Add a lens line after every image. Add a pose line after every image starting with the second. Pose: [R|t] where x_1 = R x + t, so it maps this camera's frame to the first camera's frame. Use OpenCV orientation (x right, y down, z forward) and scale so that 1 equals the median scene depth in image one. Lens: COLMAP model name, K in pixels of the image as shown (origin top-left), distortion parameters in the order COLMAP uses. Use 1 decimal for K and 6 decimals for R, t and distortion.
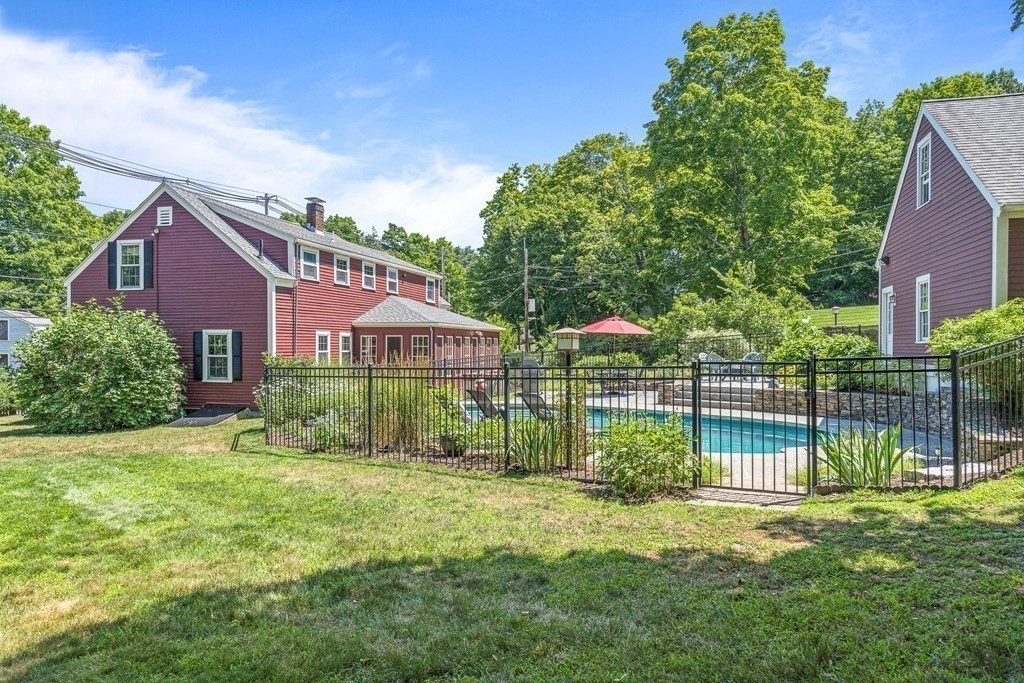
lens RADIAL K [[701.8, 0, 516.1], [0, 701.8, 351.8], [0, 0, 1]] dist [0.005206, -0.001562]
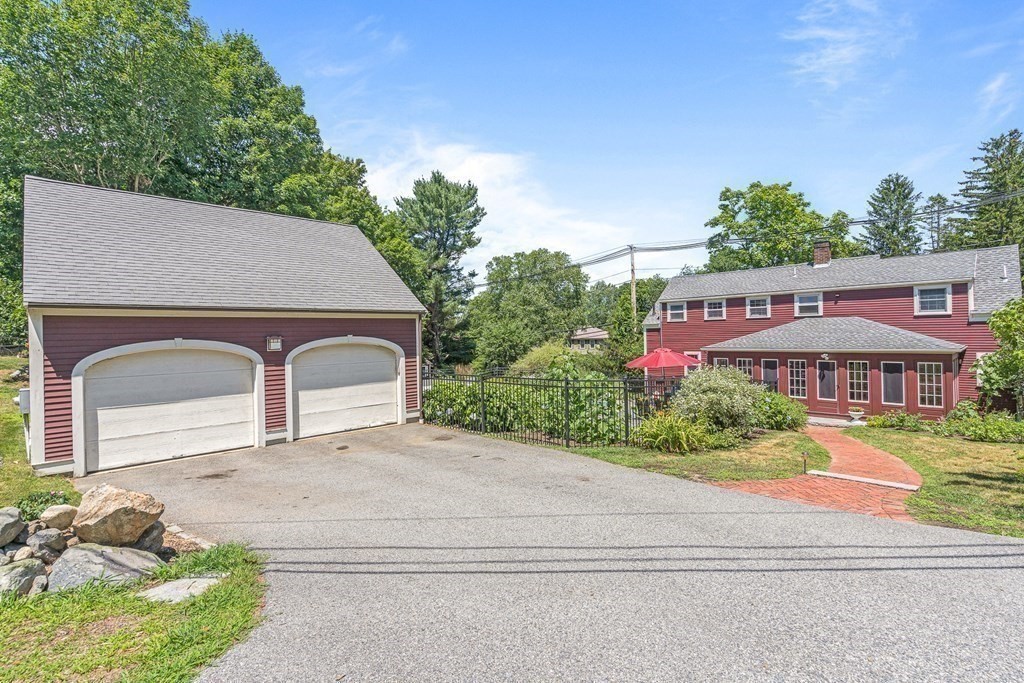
lens RADIAL K [[467.1, 0, 513.0], [0, 467.1, 337.7], [0, 0, 1]] dist [-0.005257, 0.001262]
pose [[-0.516286, 0.018602, -0.856214, 0.888732], [0.015715, 0.999802, 0.012246, -0.084602], [0.856272, -0.007133, -0.516476, 1.266515]]
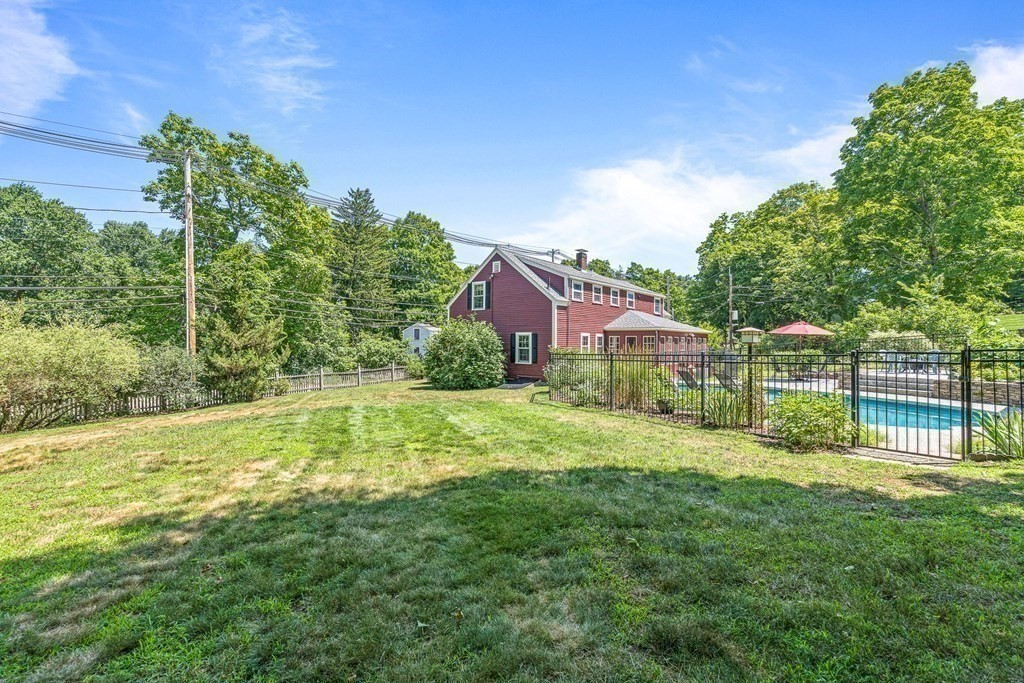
lens RADIAL K [[467.1, 0, 512.9], [0, 467.1, 345.2], [0, 0, 1]] dist [-0.005257, 0.001262]
pose [[0.910354, 0.007066, -0.413770, 0.012253], [-0.010184, 0.999934, -0.005331, 0.005081], [0.413705, 0.009067, 0.910366, -0.024733]]
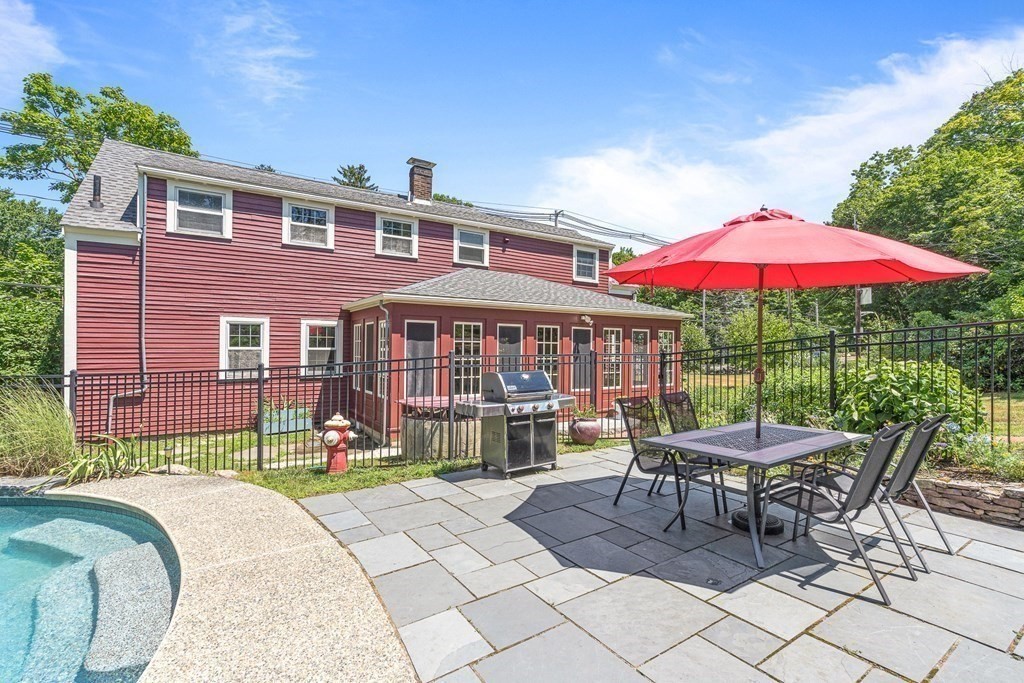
lens RADIAL K [[467.1, 0, 514.1], [0, 467.1, 344.8], [0, 0, 1]] dist [-0.005257, 0.001262]
pose [[0.740683, -0.002395, -0.671851, 0.203466], [-0.009811, 0.999848, -0.014380, -0.000111], [0.671783, 0.017242, 0.740547, 0.898013]]
